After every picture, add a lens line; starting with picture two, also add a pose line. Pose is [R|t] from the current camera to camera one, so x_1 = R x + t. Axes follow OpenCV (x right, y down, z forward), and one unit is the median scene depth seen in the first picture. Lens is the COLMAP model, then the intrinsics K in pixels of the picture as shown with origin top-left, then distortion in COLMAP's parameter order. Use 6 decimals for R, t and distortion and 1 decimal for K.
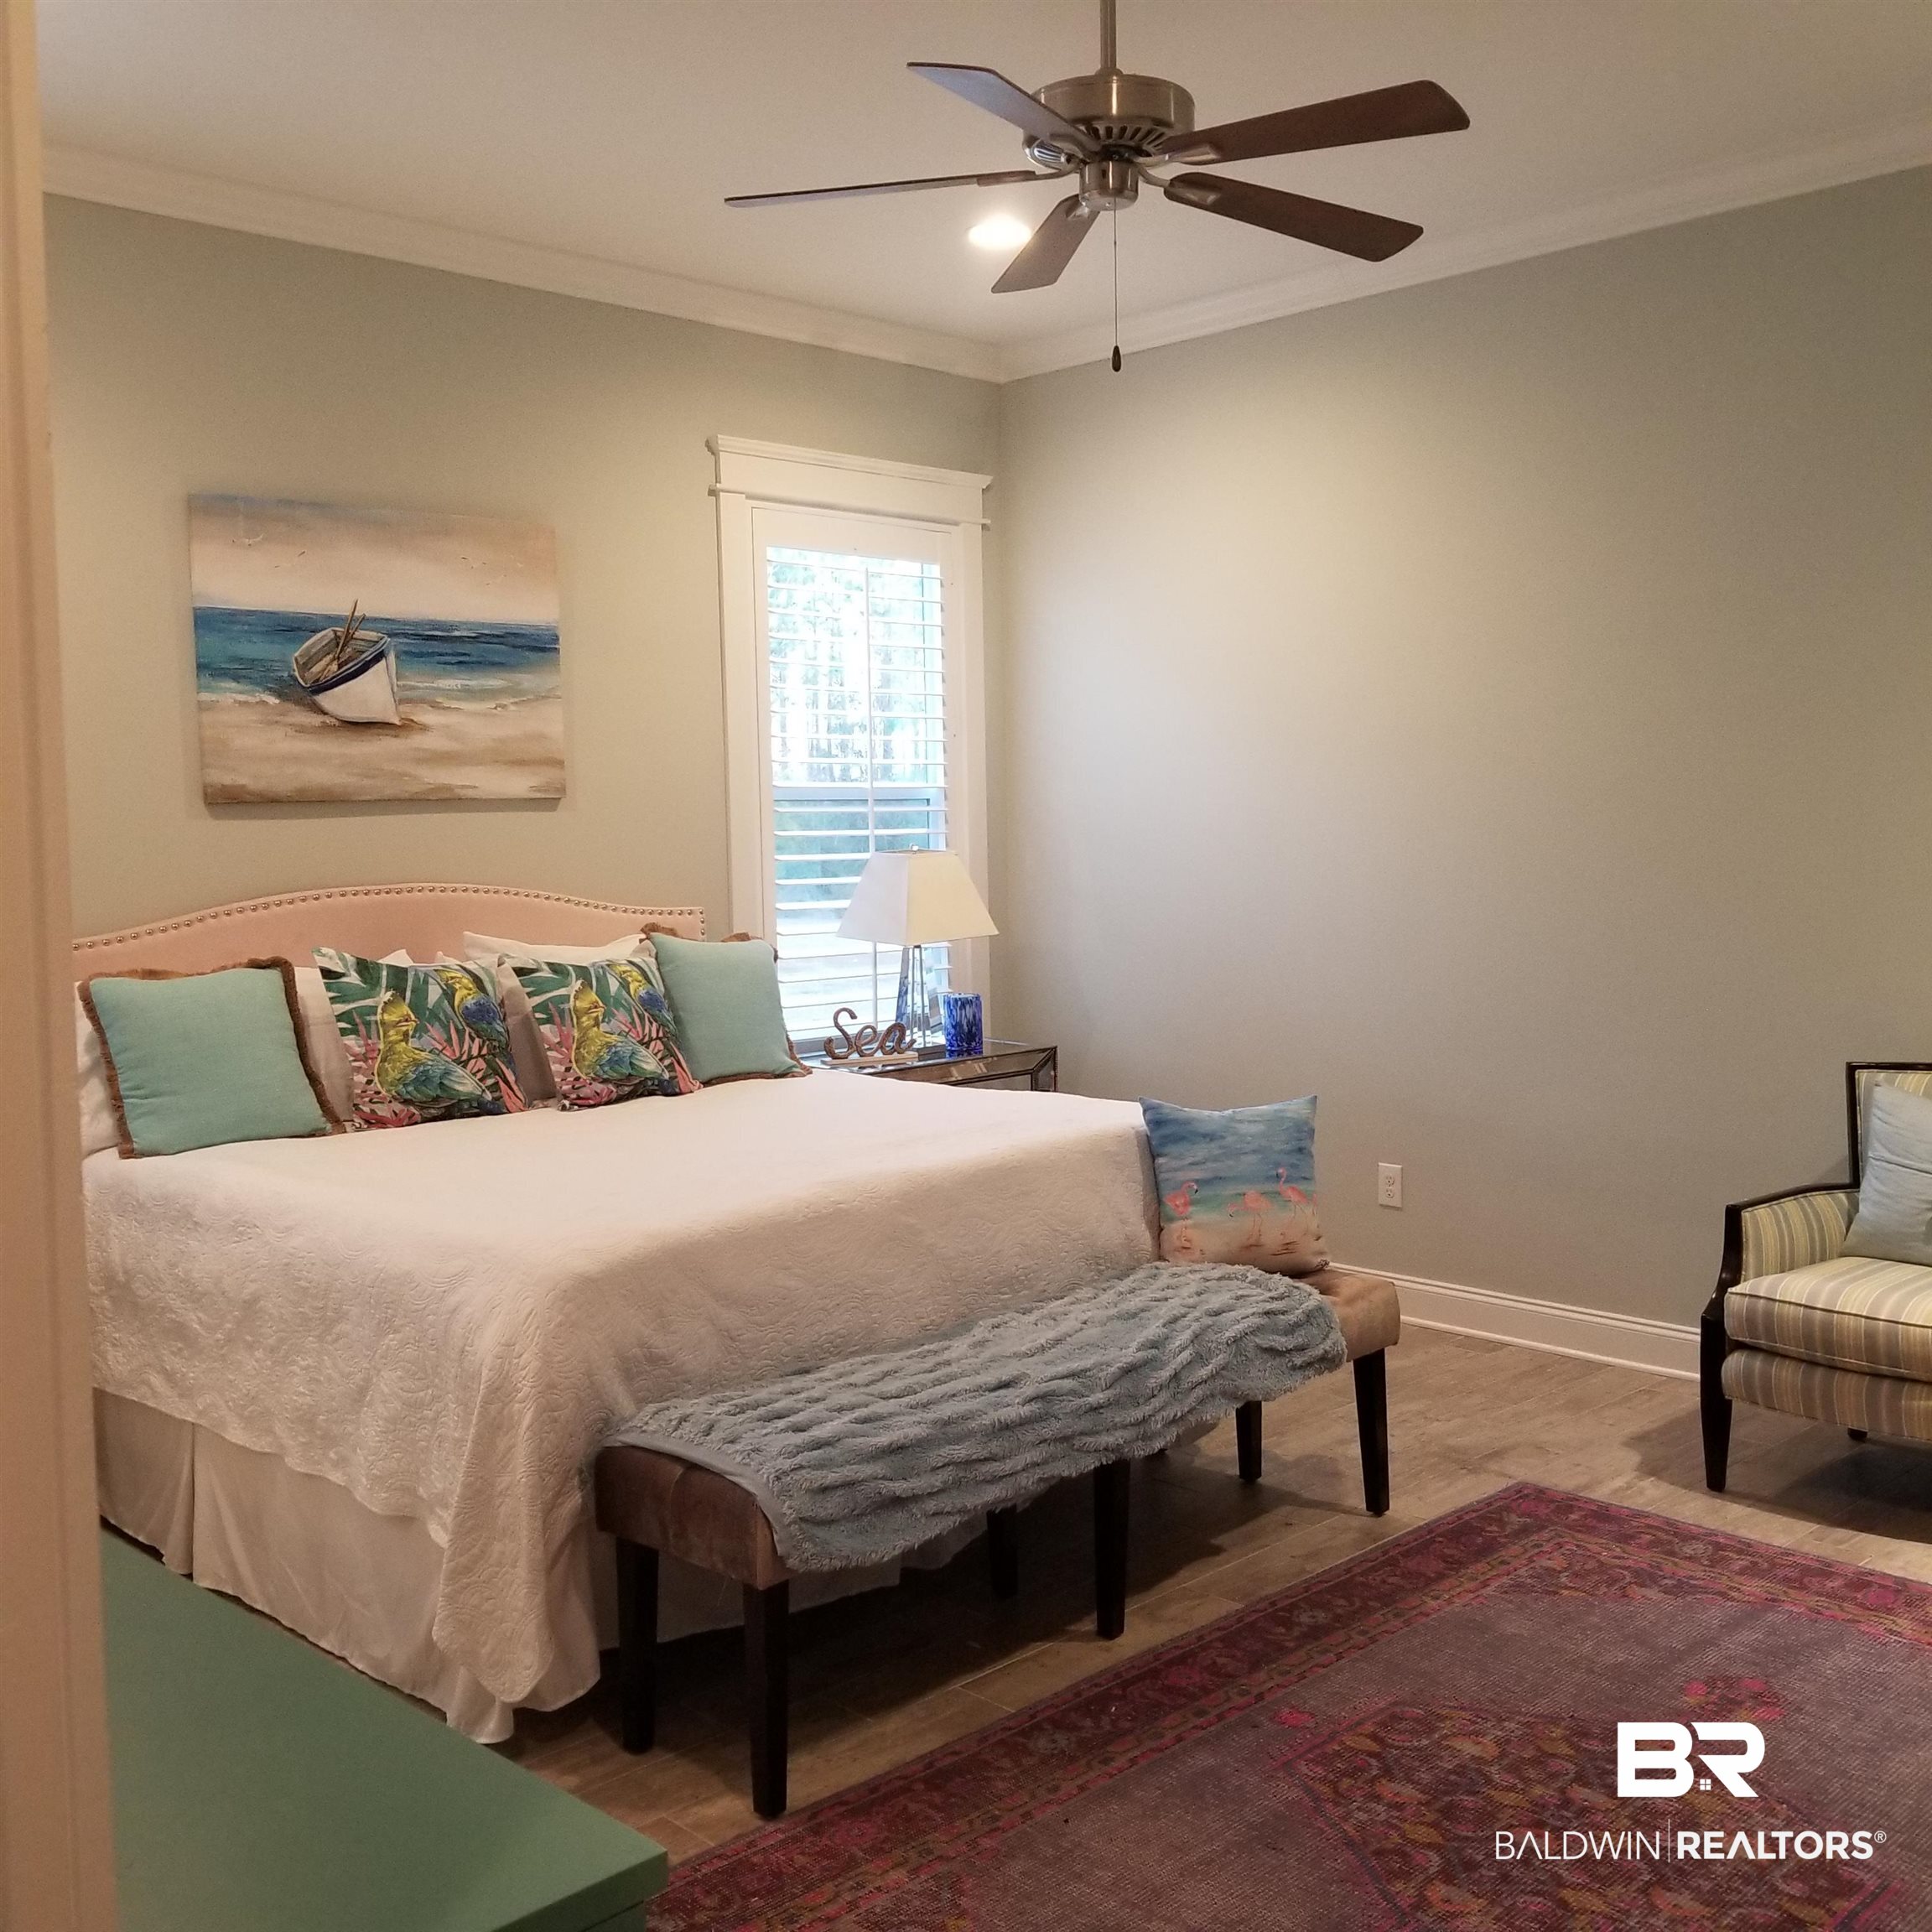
lens RADIAL K [[2016.6, 0, 1009.3], [0, 2016.6, 967.3], [0, 0, 1]] dist [0.114960, -0.236609]
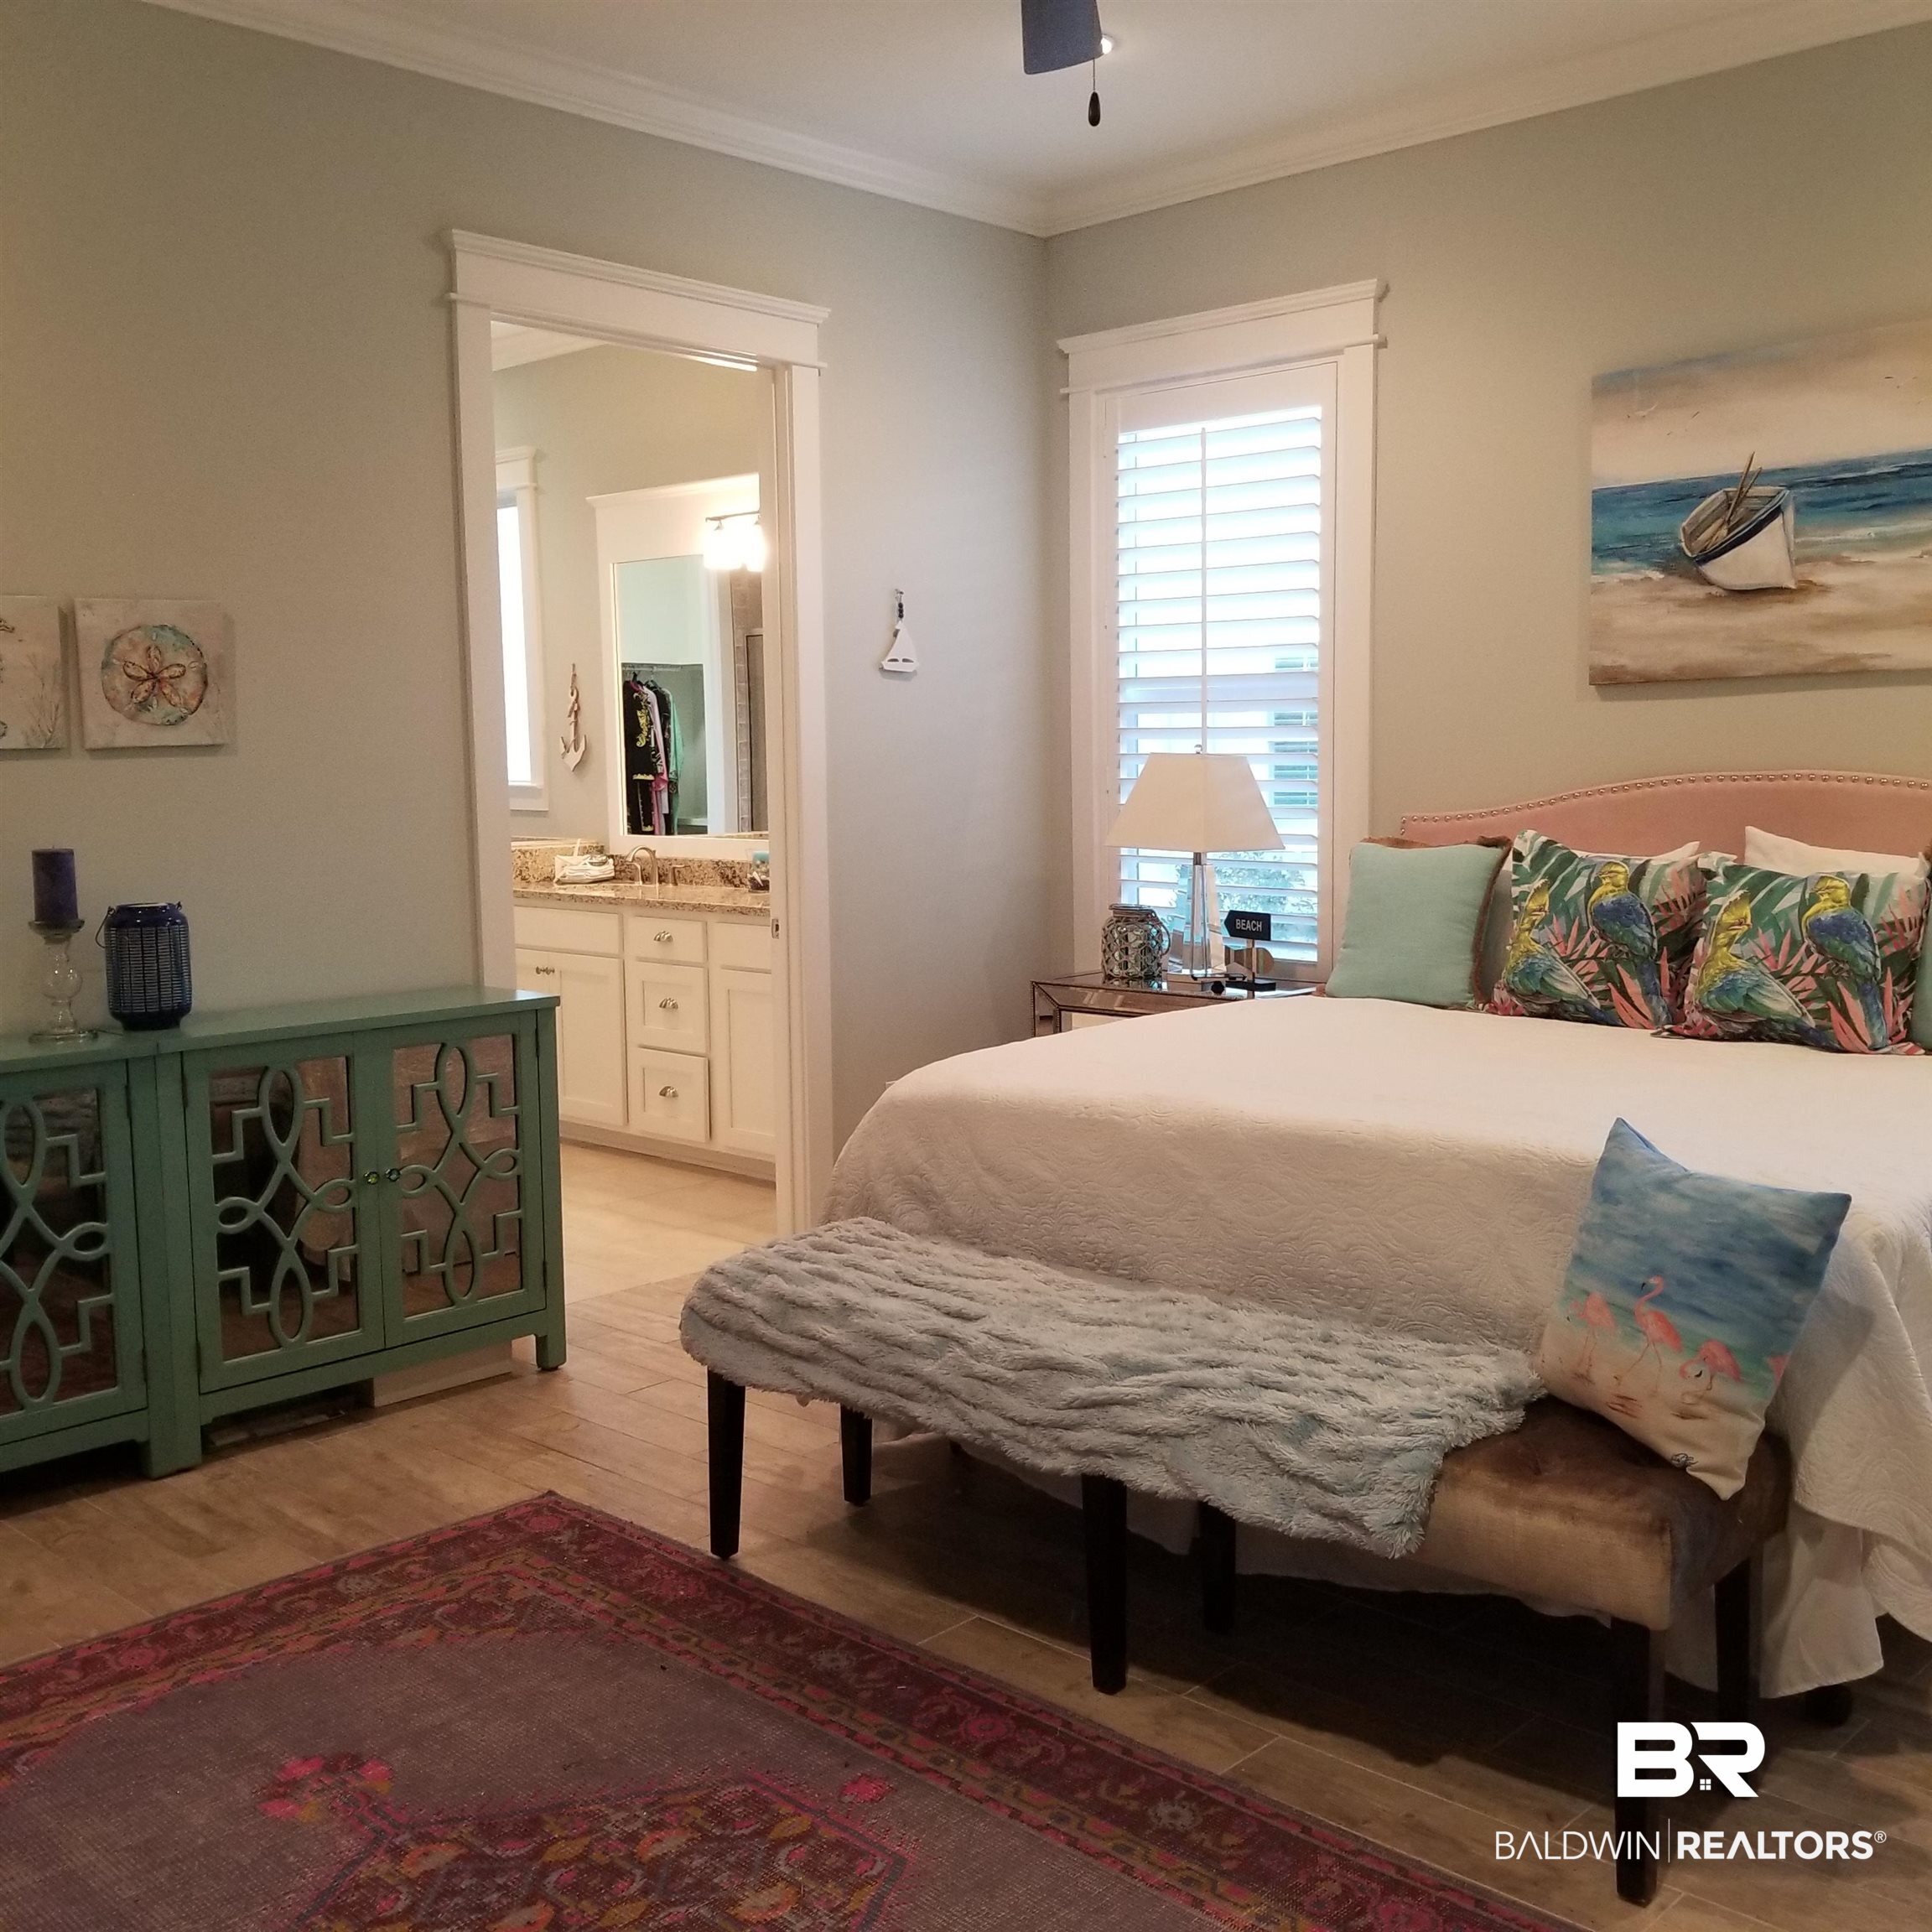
lens RADIAL K [[2016.6, 0, 1009.3], [0, 2016.6, 967.3], [0, 0, 1]] dist [0.114960, -0.236609]
pose [[0.027817, 0.123605, -0.991941, 0.620279], [-0.062950, 0.990572, 0.121670, -0.045650], [0.997629, 0.059058, 0.035335, 0.677682]]
